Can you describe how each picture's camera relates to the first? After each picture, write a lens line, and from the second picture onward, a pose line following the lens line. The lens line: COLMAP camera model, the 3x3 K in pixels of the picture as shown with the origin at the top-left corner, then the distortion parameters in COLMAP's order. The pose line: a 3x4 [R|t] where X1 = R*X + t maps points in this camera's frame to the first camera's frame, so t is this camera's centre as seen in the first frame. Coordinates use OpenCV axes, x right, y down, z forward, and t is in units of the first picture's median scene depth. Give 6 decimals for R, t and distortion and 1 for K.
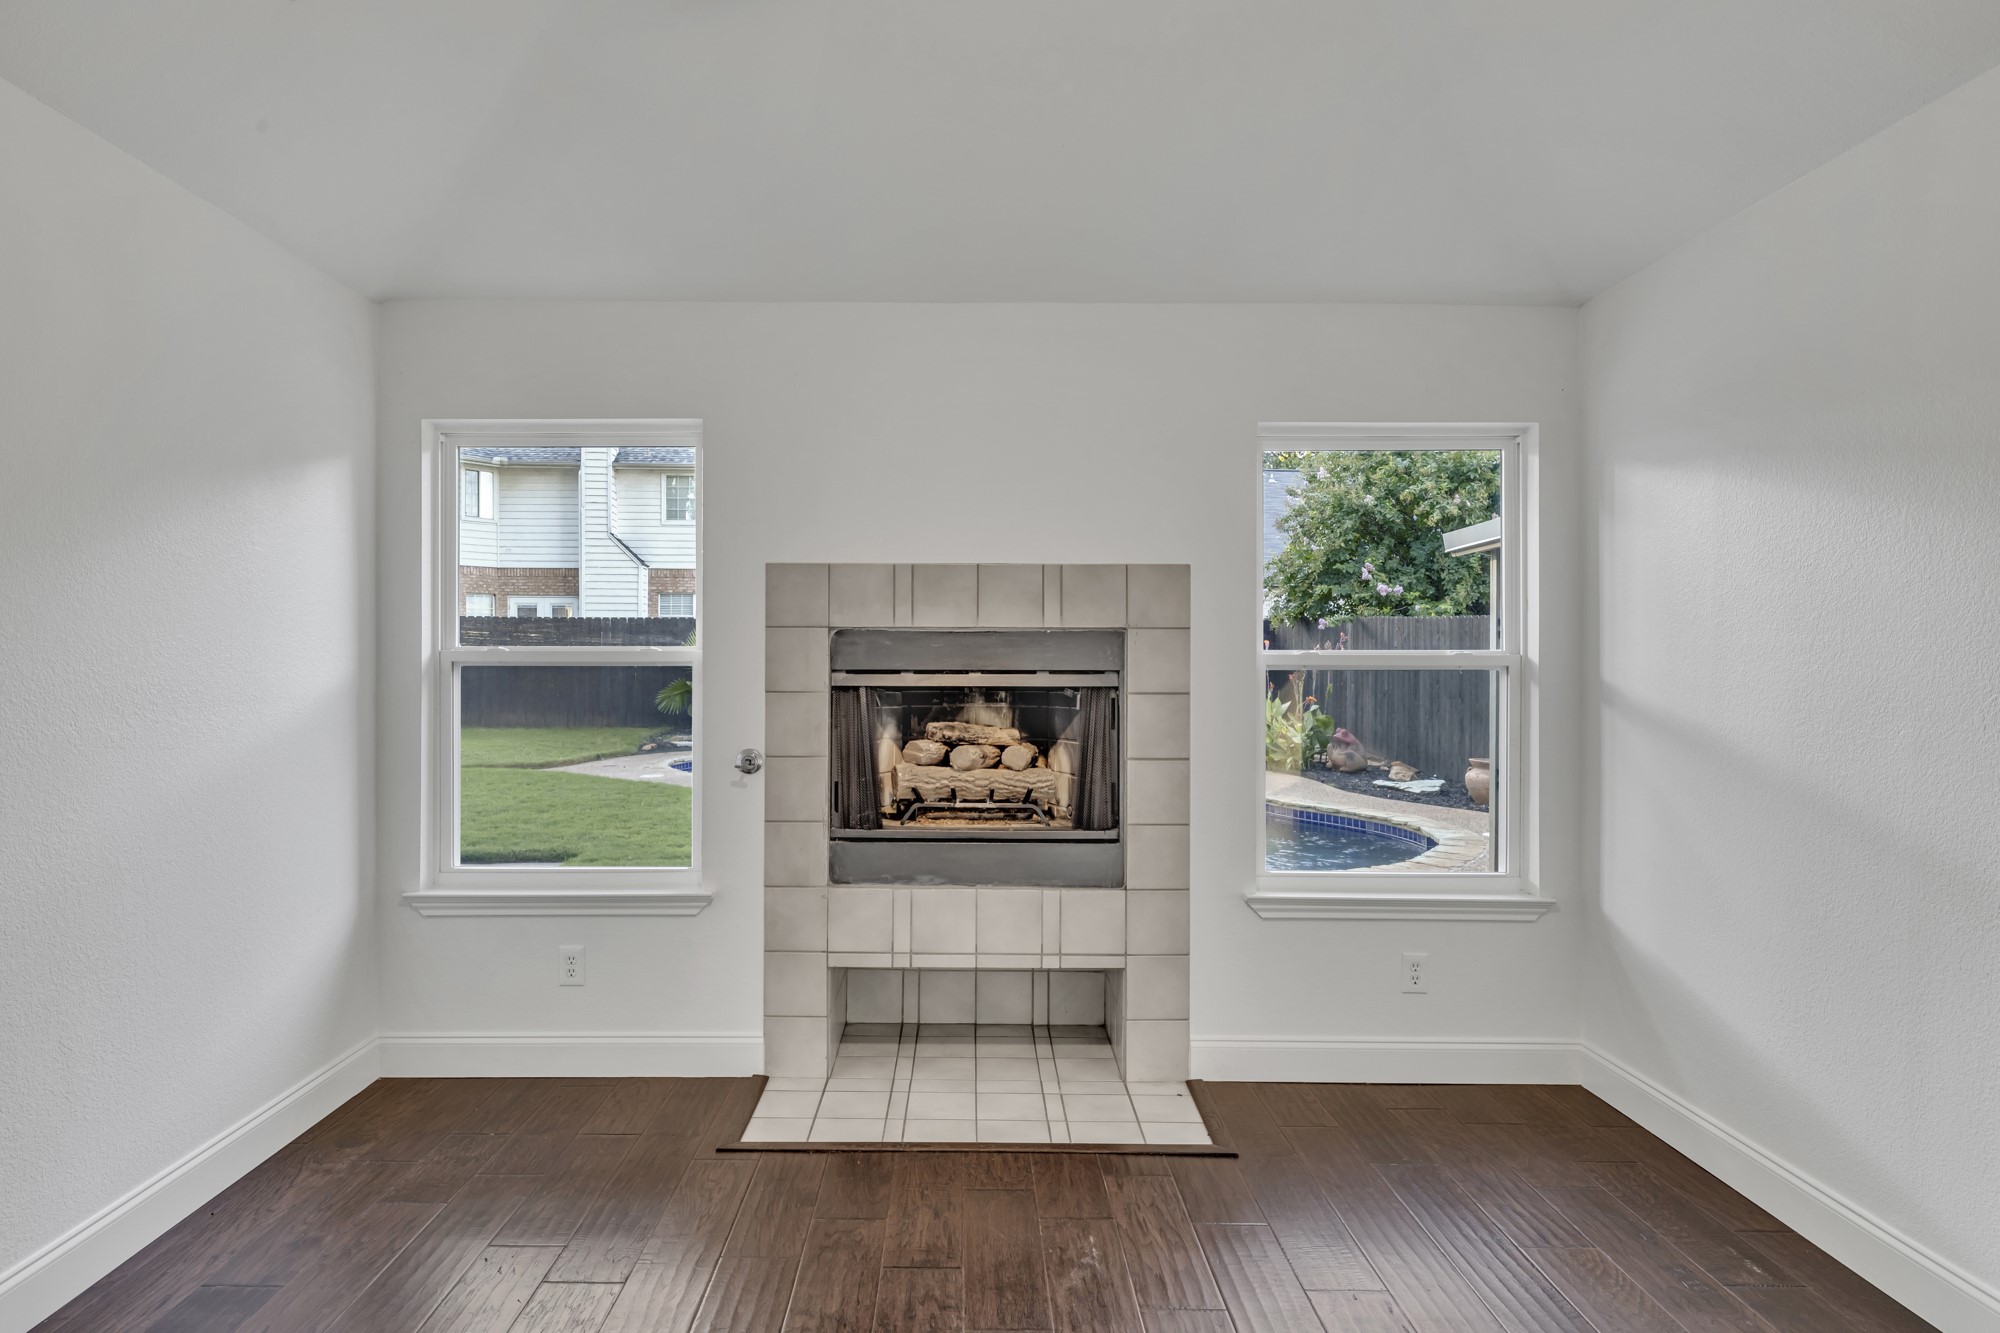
lens RADIAL K [[1156.6, 0, 956.3], [0, 1156.6, 668.3], [0, 0, 1]] dist [0.005291, 0.000108]
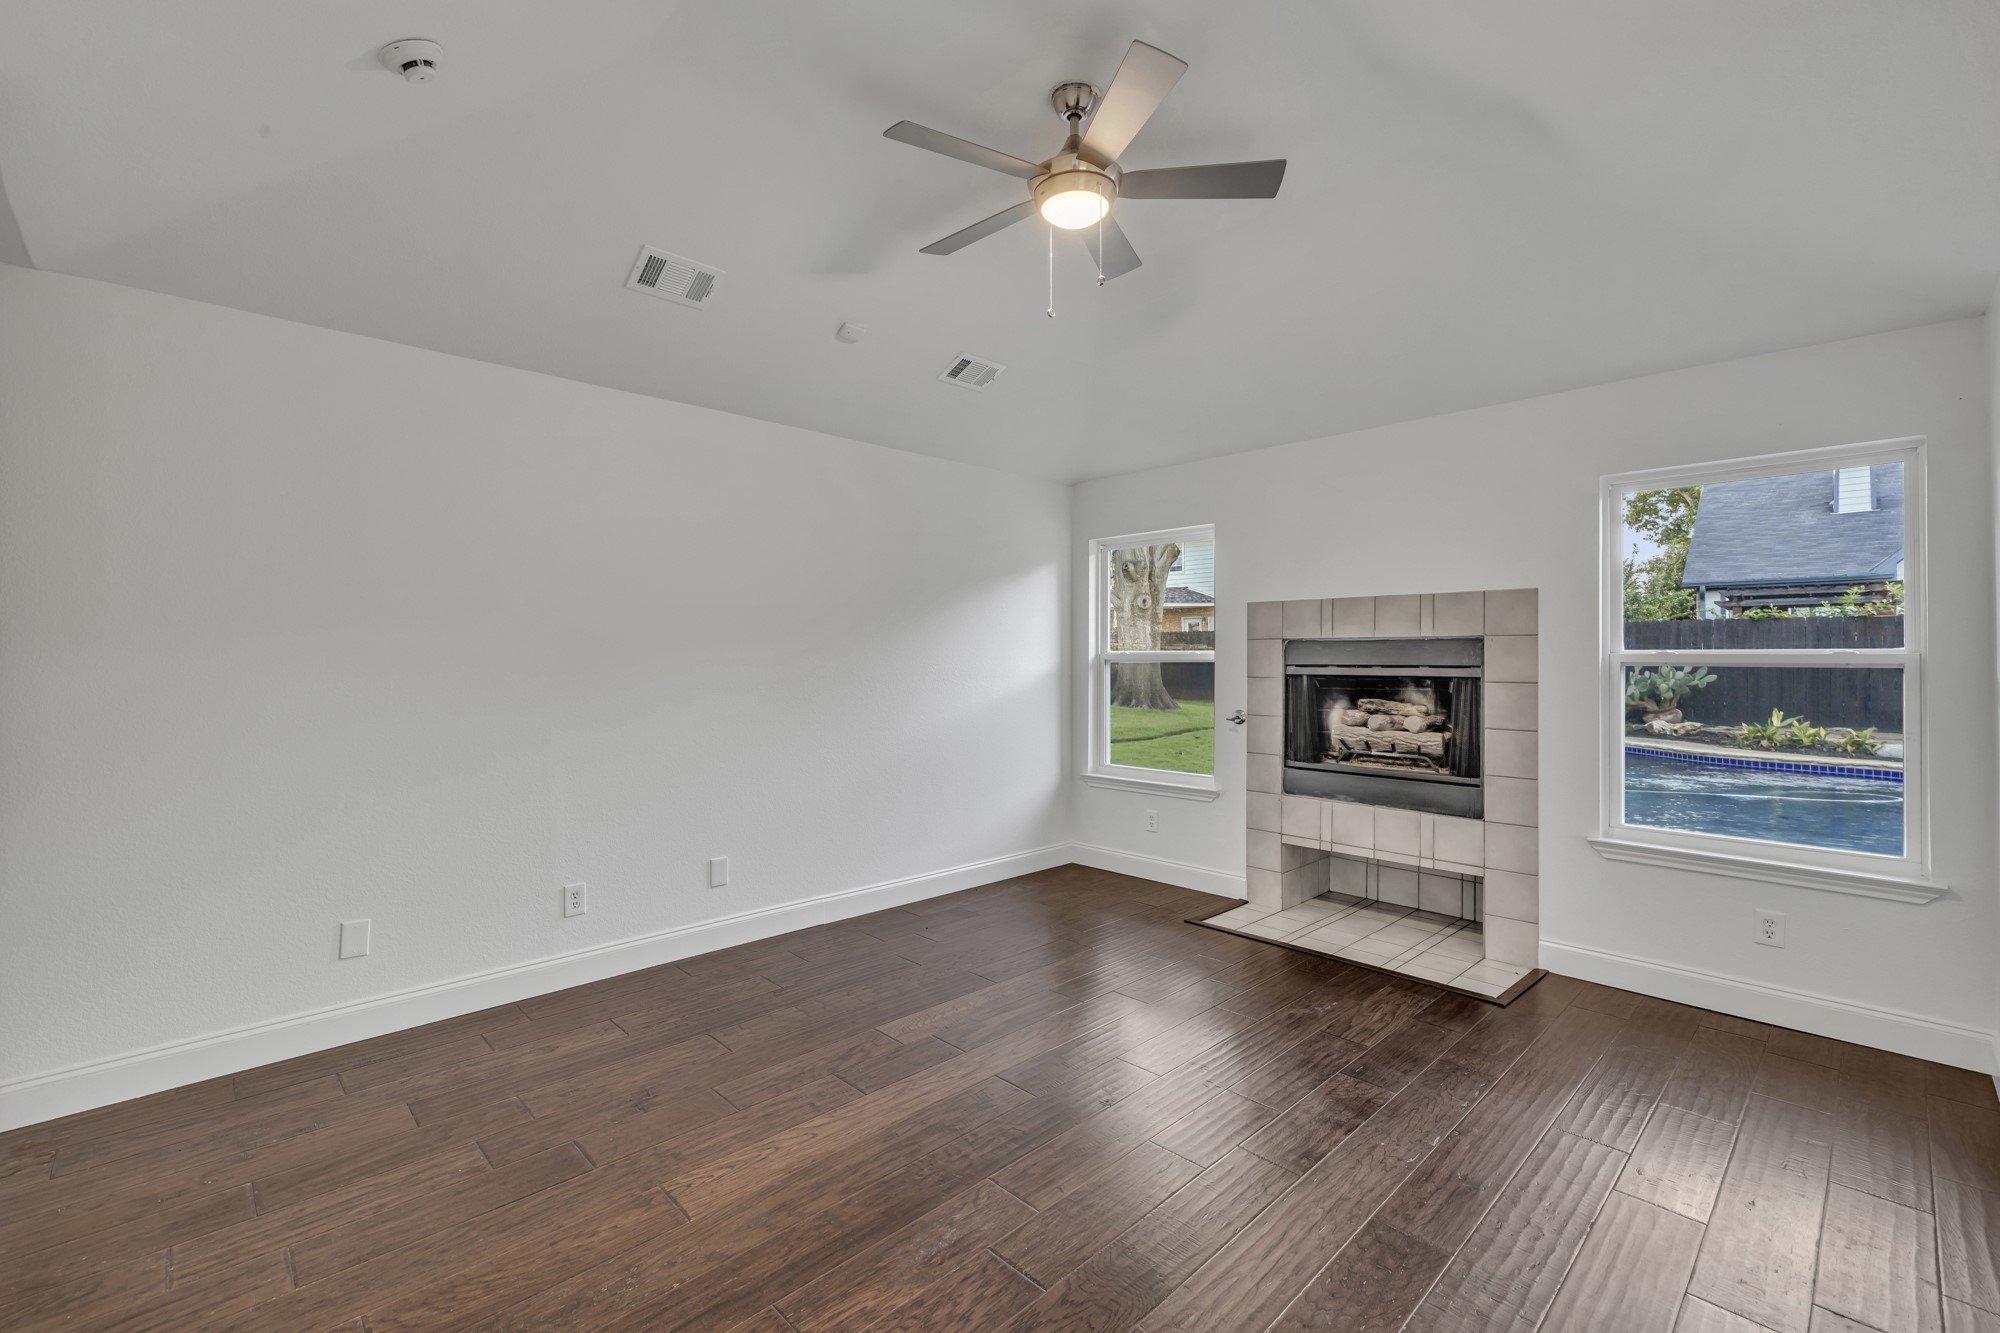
lens RADIAL K [[844.8, 0, 969.0], [0, 844.8, 652.0], [0, 0, 1]] dist [0.002500, 0.000484]
pose [[0.692014, -0.006579, -0.721854, 0.456382], [-0.003829, 0.999911, -0.012784, 0.000600], [0.721874, 0.011611, 0.691927, -0.169550]]
